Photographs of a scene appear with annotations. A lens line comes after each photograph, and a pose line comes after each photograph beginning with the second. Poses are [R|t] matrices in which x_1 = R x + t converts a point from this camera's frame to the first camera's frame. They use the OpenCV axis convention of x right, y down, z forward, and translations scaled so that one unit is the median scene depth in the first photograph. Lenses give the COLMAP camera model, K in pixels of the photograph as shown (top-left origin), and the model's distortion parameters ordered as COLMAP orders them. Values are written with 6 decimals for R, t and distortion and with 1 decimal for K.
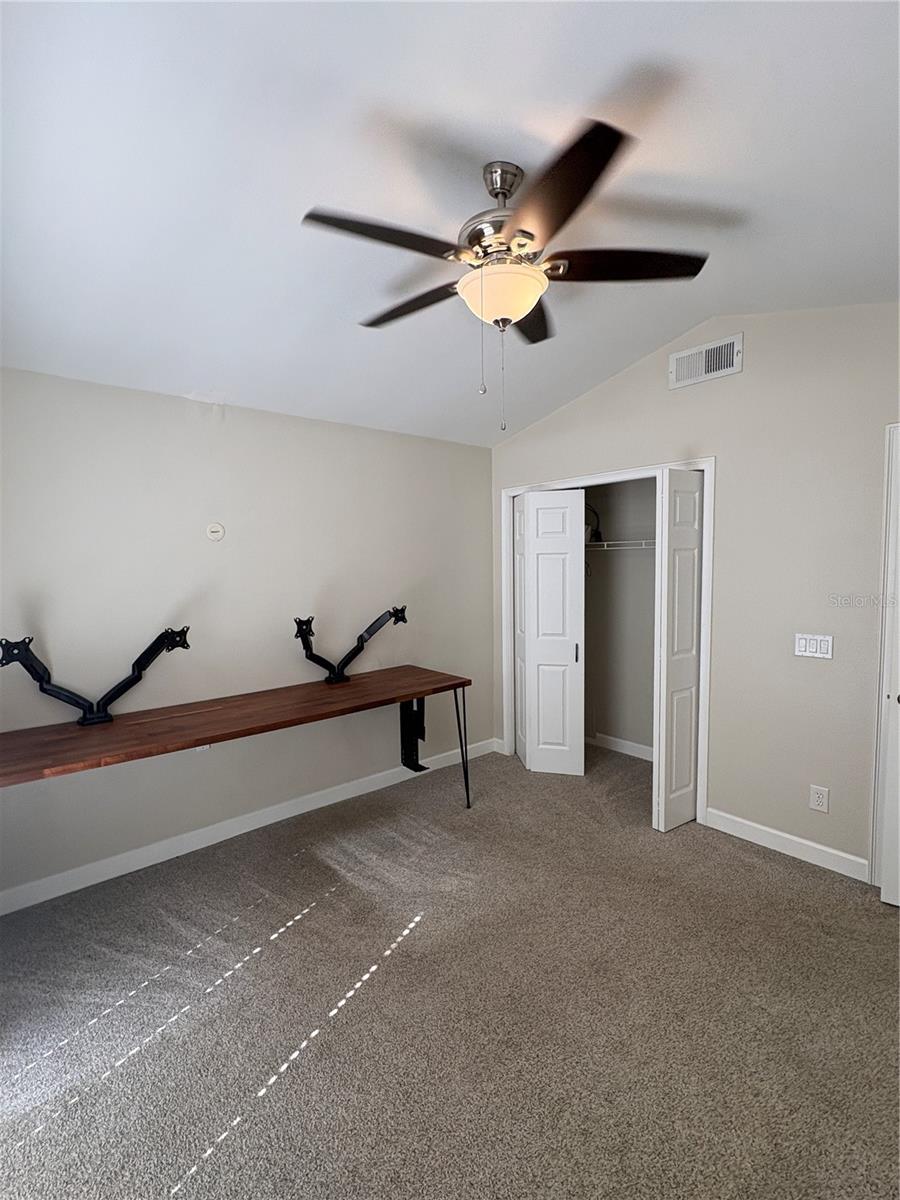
lens RADIAL K [[523.4, 0, 449.2], [0, 523.4, 611.0], [0, 0, 1]] dist [-0.000380, -0.000129]
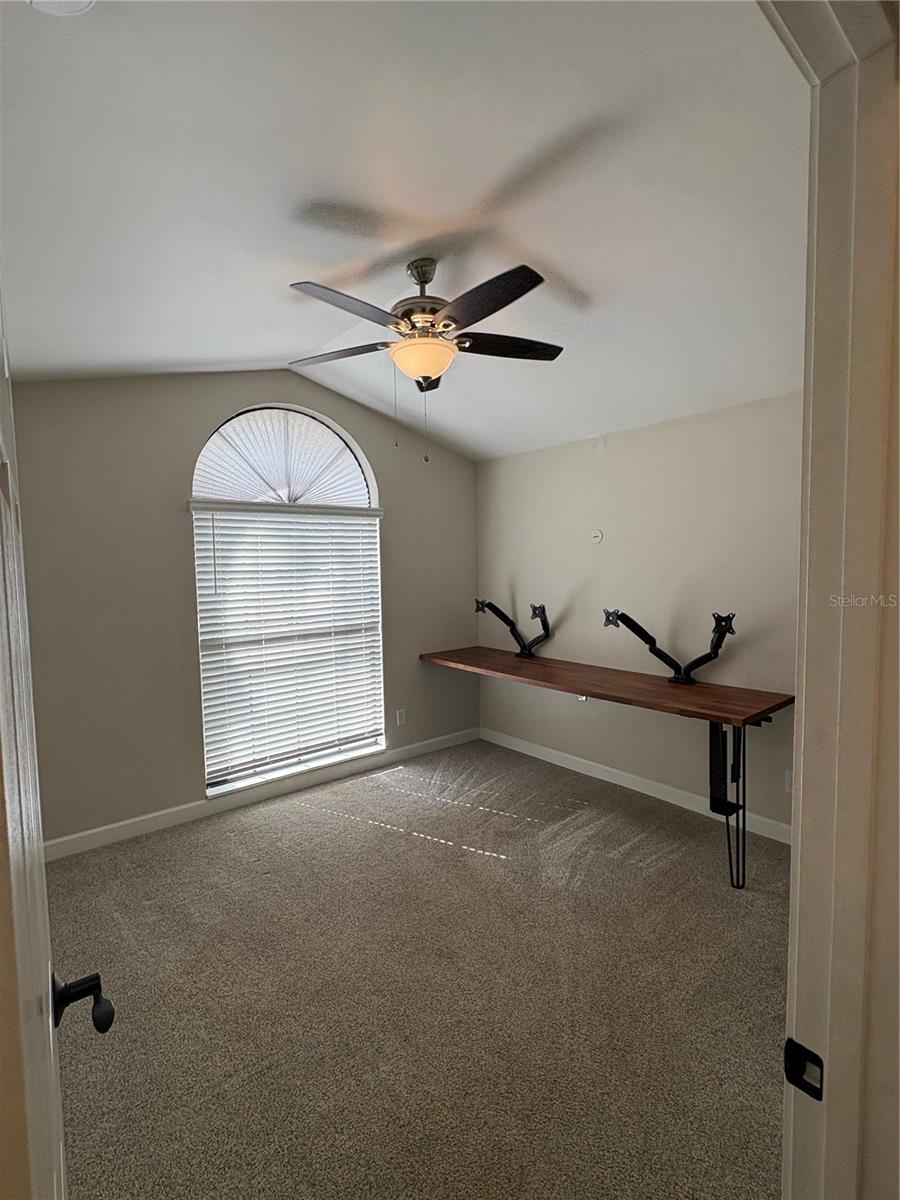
lens RADIAL K [[551.0, 0, 450.0], [0, 551.0, 600.0], [0, 0, 1]] dist [0.001238, 0.000070]
pose [[-0.044024, 0.072232, -0.996416, 0.926115], [-0.044661, 0.996243, 0.074193, -0.080127], [0.998032, 0.047768, -0.040633, 0.700933]]
